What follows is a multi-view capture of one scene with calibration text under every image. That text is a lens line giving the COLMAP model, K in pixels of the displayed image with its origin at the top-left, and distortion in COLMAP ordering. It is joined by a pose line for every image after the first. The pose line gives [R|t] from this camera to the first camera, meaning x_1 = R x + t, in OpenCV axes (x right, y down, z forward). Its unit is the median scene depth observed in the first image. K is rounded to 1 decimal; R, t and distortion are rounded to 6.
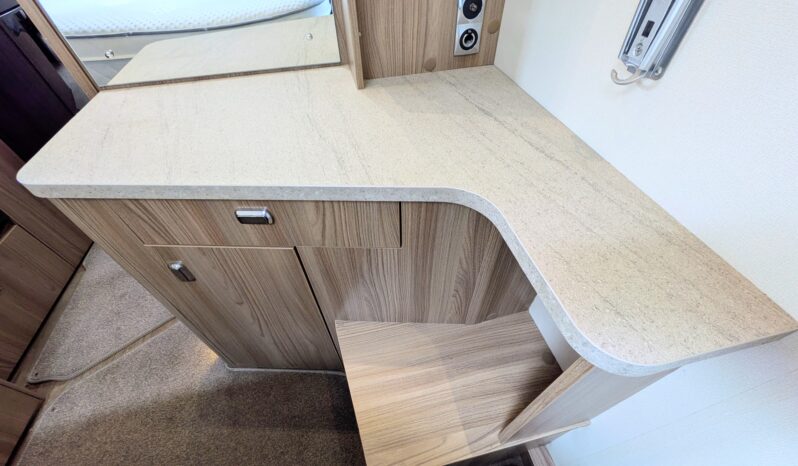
lens RADIAL K [[316.3, 0, 402.4], [0, 316.3, 237.7], [0, 0, 1]] dist [0.001285, -0.000814]
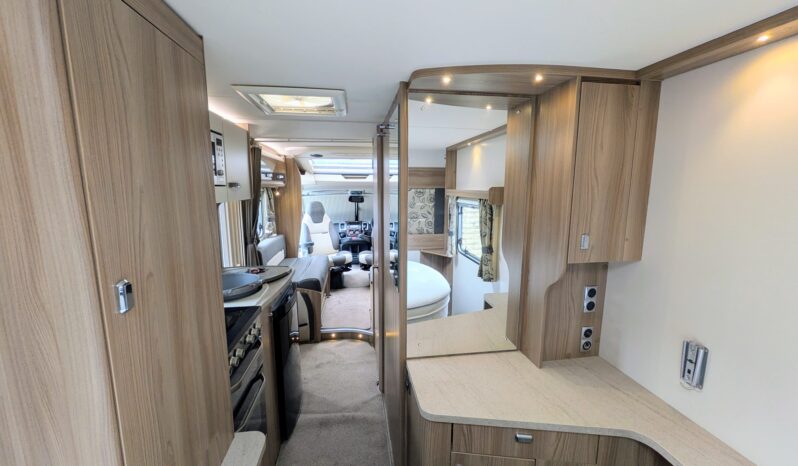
lens RADIAL K [[316.3, 0, 401.2], [0, 316.3, 234.4], [0, 0, 1]] dist [0.001285, -0.000814]
pose [[0.996414, 0.027020, -0.080178, -1.062353], [-0.071334, 0.777869, -0.624364, 0.229999], [0.045498, 0.627845, 0.777007, -1.390380]]
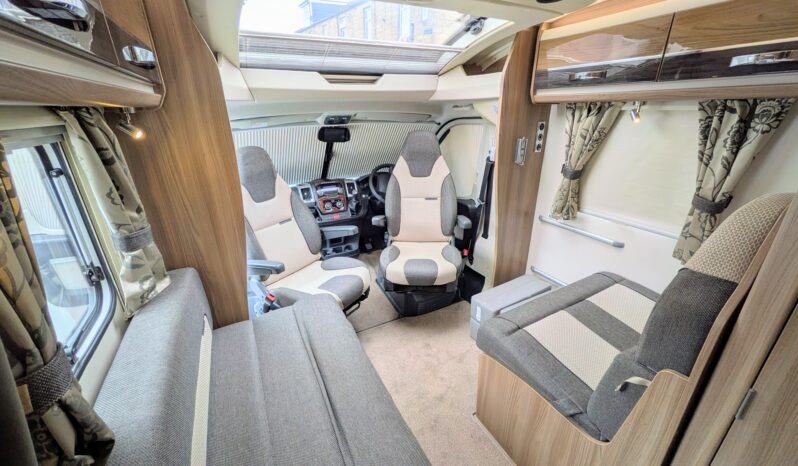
lens RADIAL K [[316.3, 0, 400.3], [0, 316.3, 235.5], [0, 0, 1]] dist [0.001285, -0.000814]
pose [[0.967348, -0.095966, 0.234580, -3.390277], [0.187947, 0.892555, -0.409904, -3.082288], [-0.170039, 0.440609, 0.881448, 1.743208]]
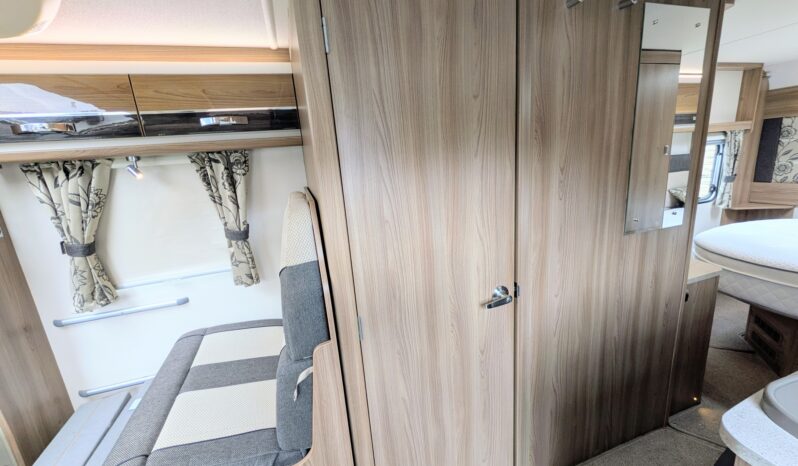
lens RADIAL K [[316.3, 0, 399.5], [0, 316.3, 235.6], [0, 0, 1]] dist [0.001285, -0.000814]
pose [[-0.098049, -0.209787, 0.972819, -3.537327], [0.784870, 0.584699, 0.205196, -3.259613], [-0.611854, 0.783656, 0.107326, 2.147522]]
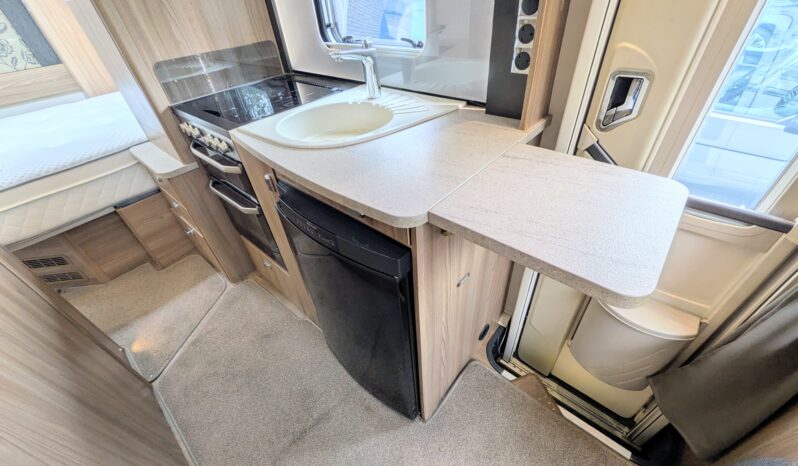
lens RADIAL K [[316.3, 0, 399.7], [0, 316.3, 235.4], [0, 0, 1]] dist [0.001285, -0.000814]
pose [[-0.804898, 0.426505, -0.412592, -2.315811], [-0.378381, 0.166730, 0.910510, -2.893303], [0.457129, 0.888985, 0.027181, 2.108567]]
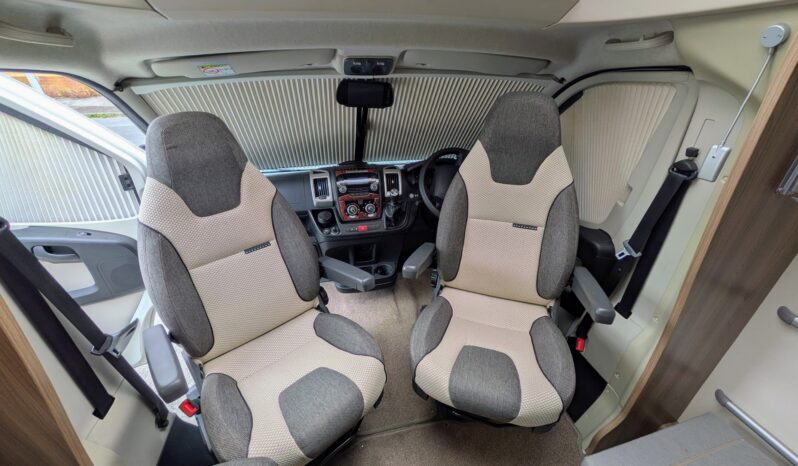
lens RADIAL K [[316.3, 0, 400.2], [0, 316.3, 233.8], [0, 0, 1]] dist [0.001285, -0.000814]
pose [[0.999883, 0.013418, 0.007403, -2.858023], [-0.010284, 0.945645, -0.325037, -4.383934], [-0.011362, 0.324922, 0.945672, 3.077226]]
